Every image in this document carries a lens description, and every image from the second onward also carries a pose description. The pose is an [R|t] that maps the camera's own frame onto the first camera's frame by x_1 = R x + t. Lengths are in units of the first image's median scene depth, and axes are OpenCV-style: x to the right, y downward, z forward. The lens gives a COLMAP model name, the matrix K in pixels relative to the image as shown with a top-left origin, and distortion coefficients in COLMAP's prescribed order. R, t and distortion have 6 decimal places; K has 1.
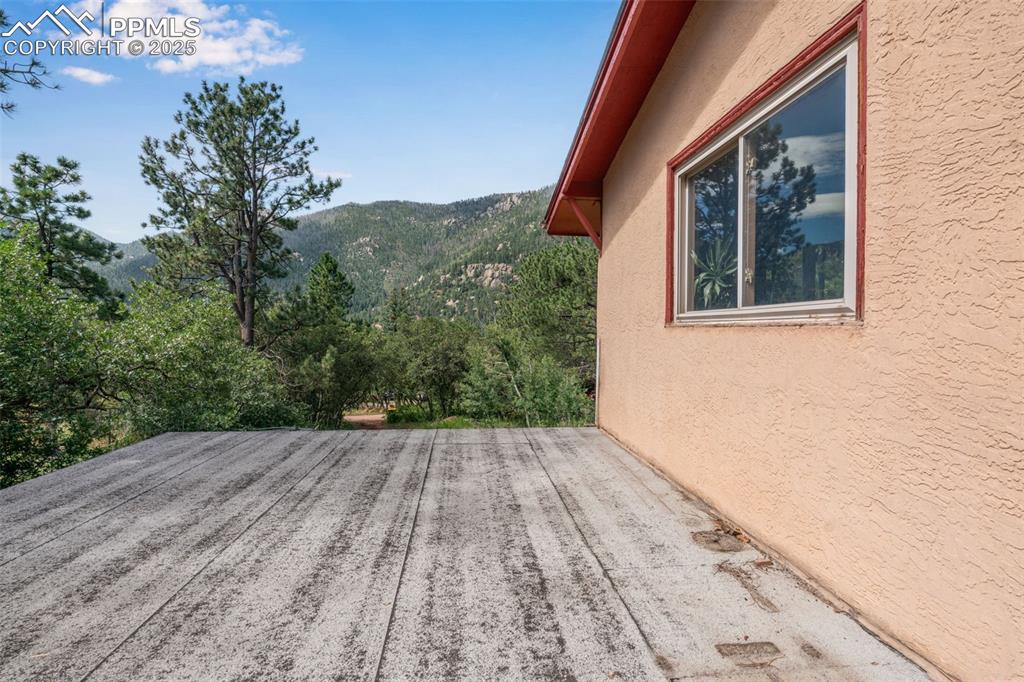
lens RADIAL K [[478.7, 0, 513.5], [0, 478.7, 336.4], [0, 0, 1]] dist [0.000717, 0.000037]
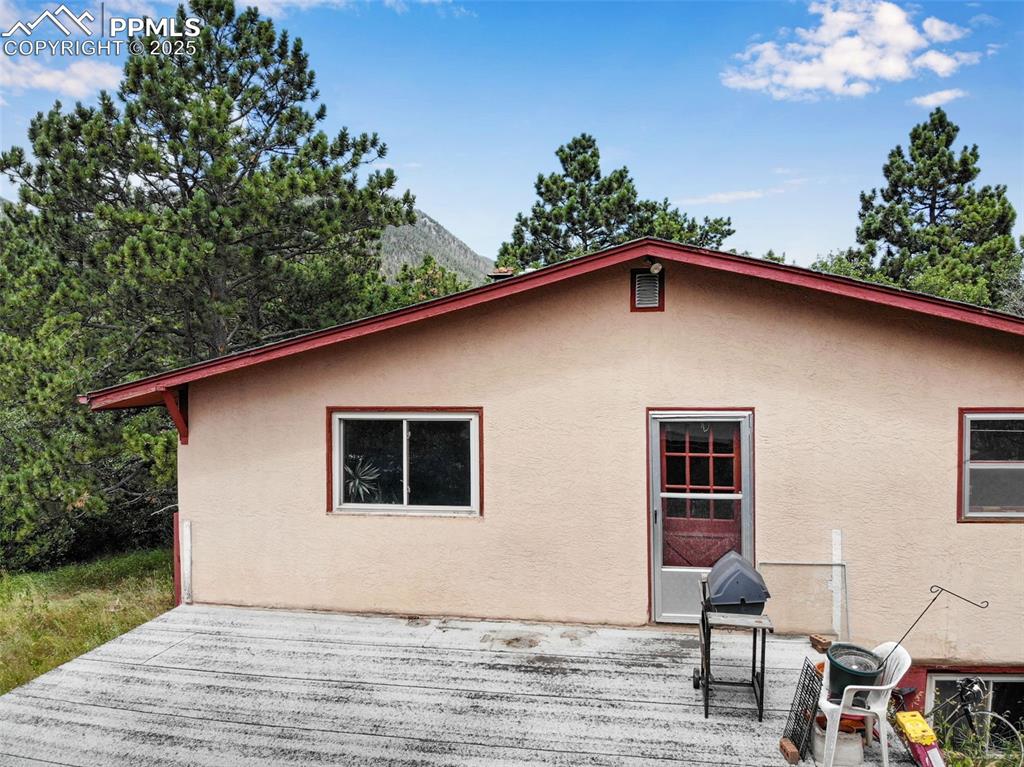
lens RADIAL K [[742.8, 0, 512.0], [0, 742.8, 383.5], [0, 0, 1]] dist [-0.059091, -0.002438]
pose [[0.259728, -0.015040, 0.965565, -1.716782], [0.025175, 0.999644, 0.008798, -0.424570], [-0.965354, 0.022023, 0.260014, -0.163540]]
